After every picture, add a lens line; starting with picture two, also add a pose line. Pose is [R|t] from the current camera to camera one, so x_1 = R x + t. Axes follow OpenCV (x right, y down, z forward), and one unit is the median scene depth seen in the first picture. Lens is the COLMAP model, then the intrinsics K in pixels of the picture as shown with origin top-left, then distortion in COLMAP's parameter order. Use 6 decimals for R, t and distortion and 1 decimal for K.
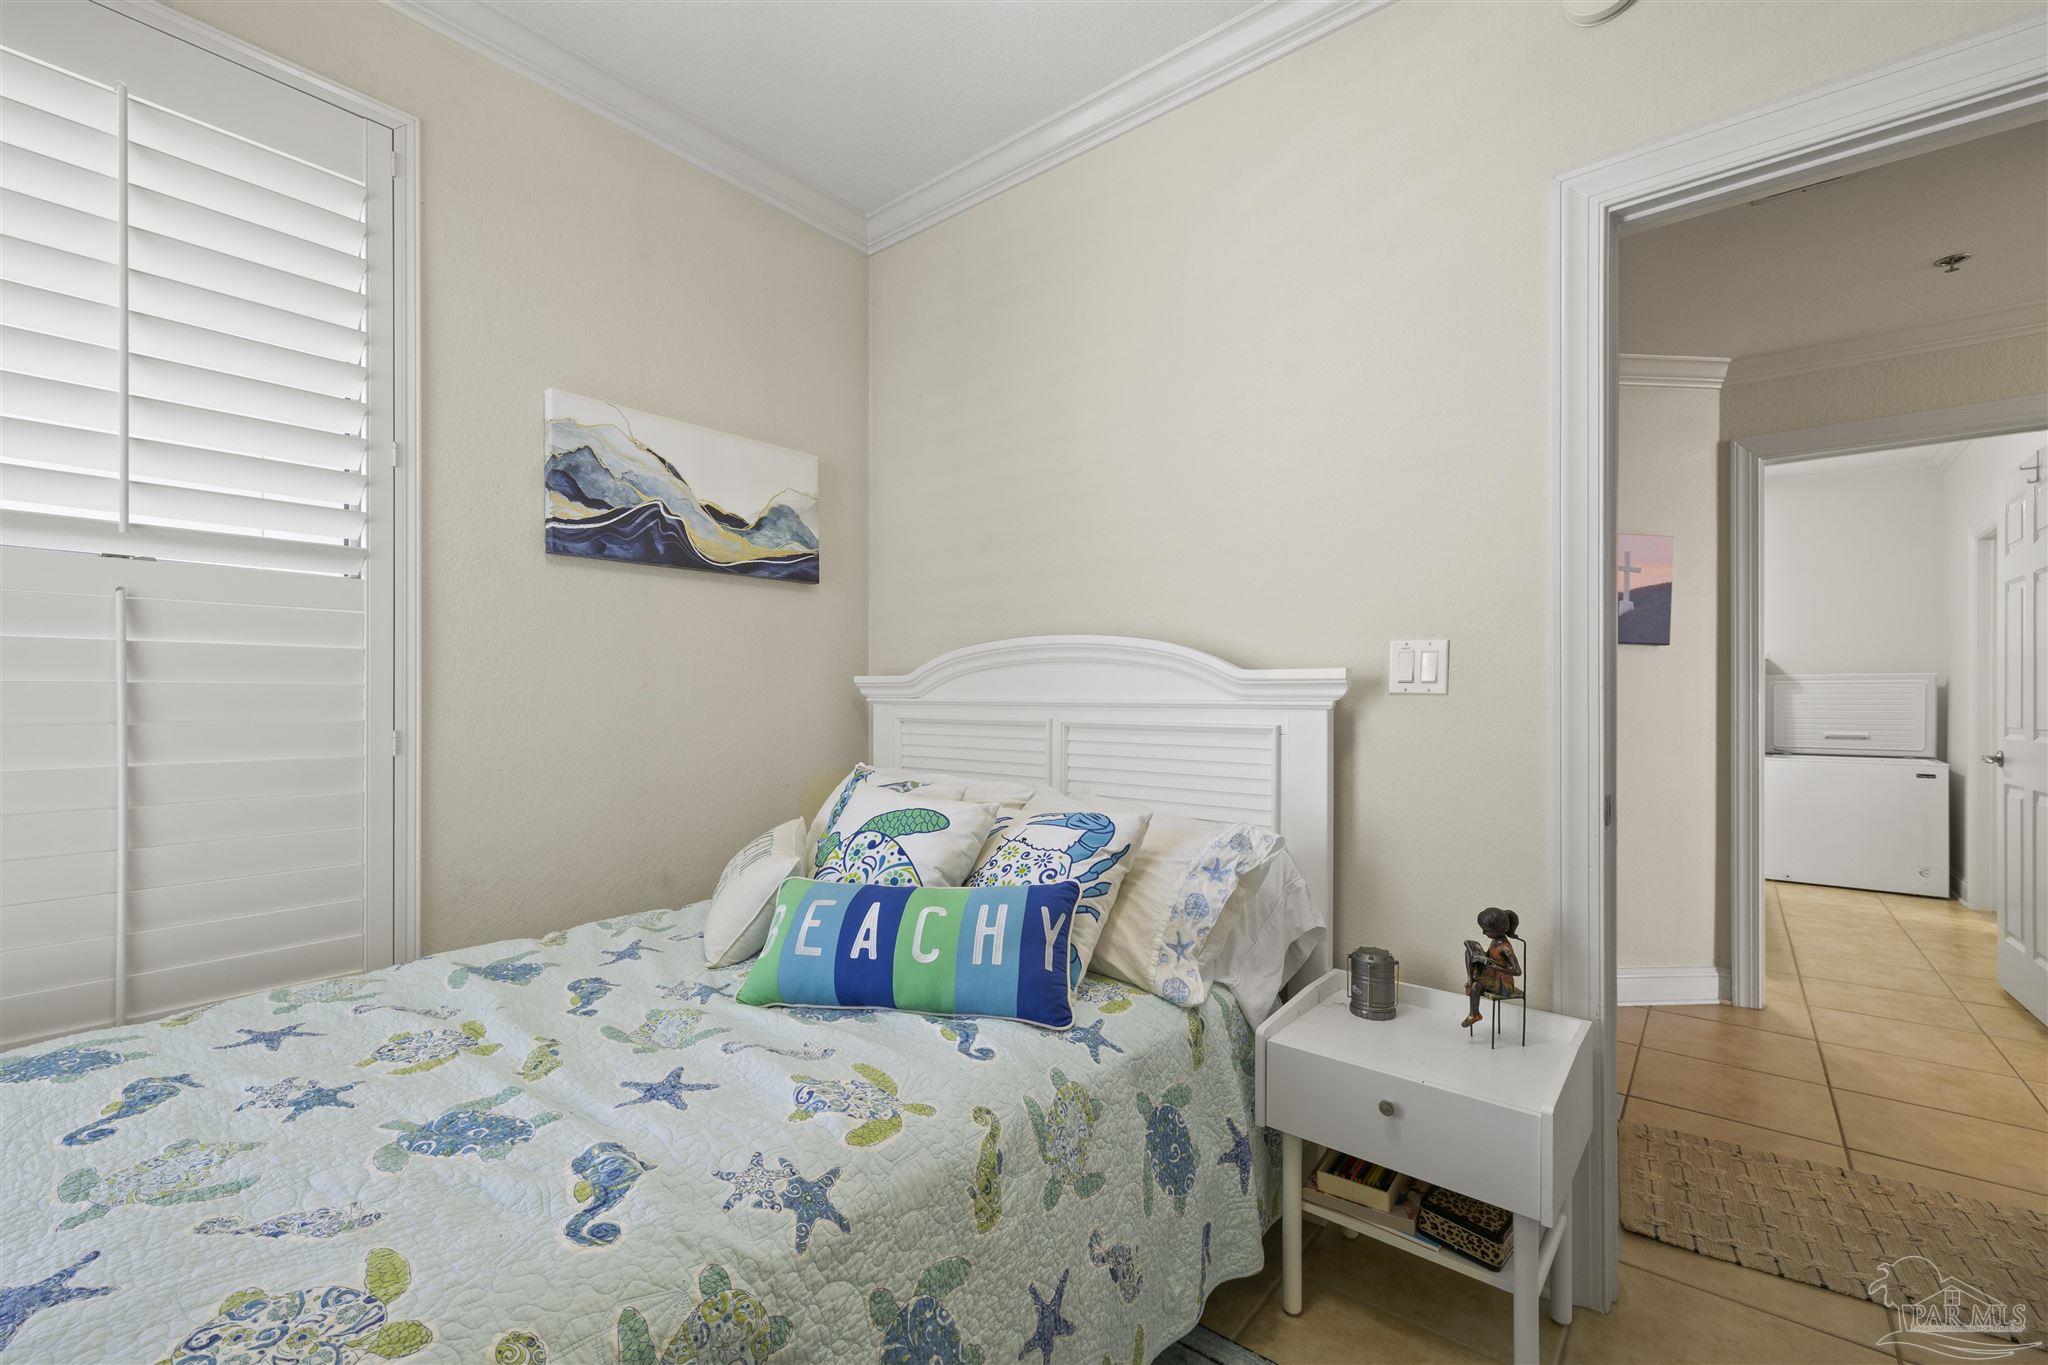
lens RADIAL K [[908.3, 0, 987.5], [0, 908.3, 698.6], [0, 0, 1]] dist [0.001235, 0.001133]
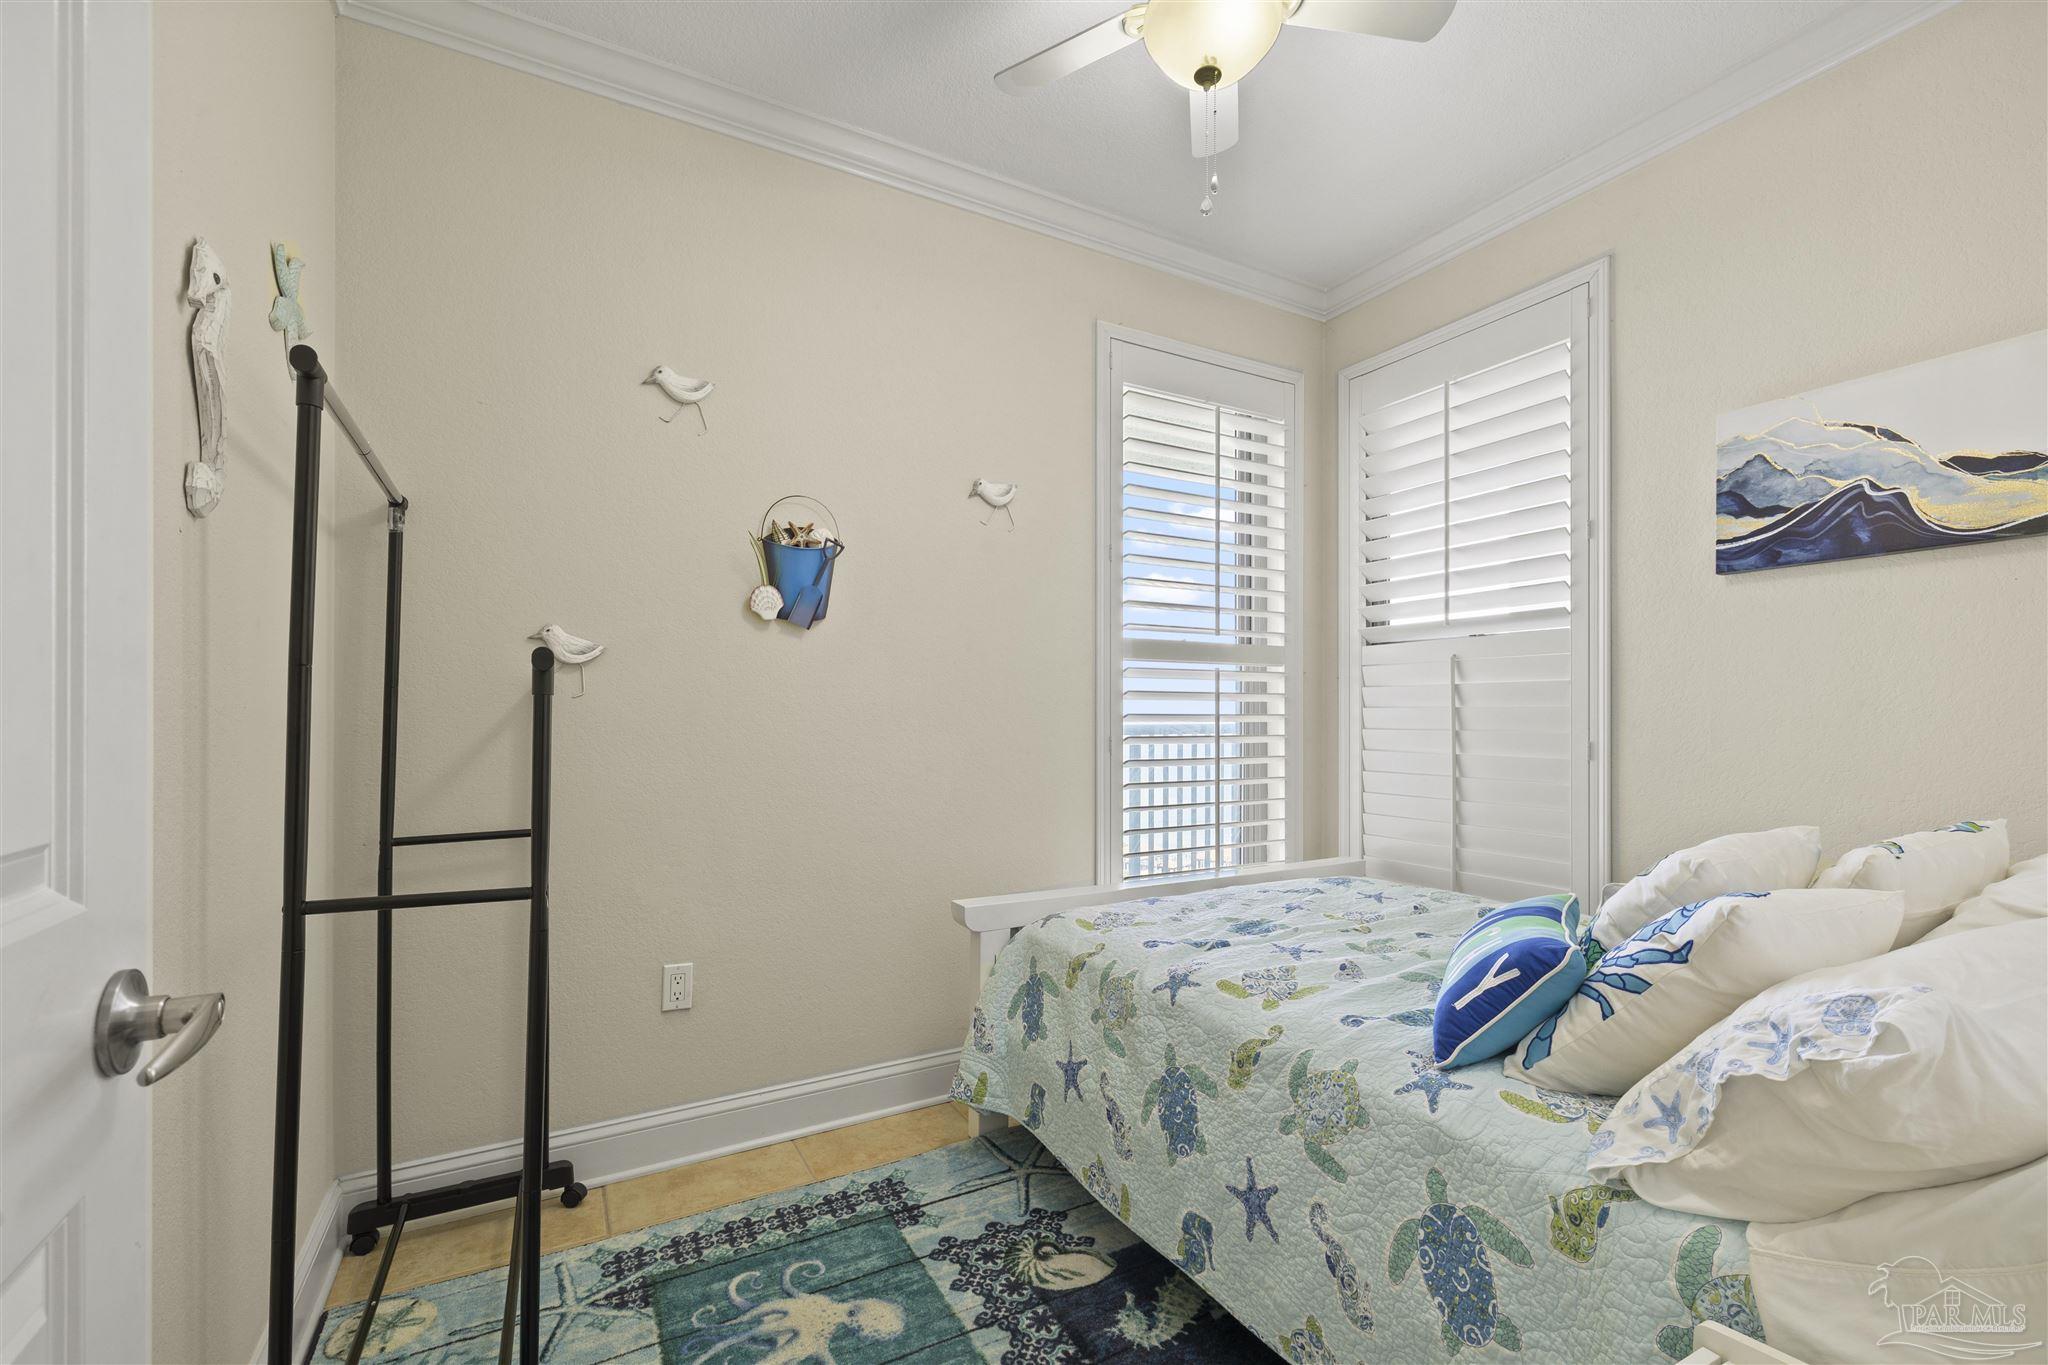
lens RADIAL K [[908.3, 0, 987.5], [0, 908.3, 698.6], [0, 0, 1]] dist [0.001235, 0.001133]
pose [[-0.413860, -0.017338, -0.910175, 0.787609], [-0.004571, 0.999846, -0.016968, 0.000677], [0.910329, -0.002862, -0.413875, 0.667848]]
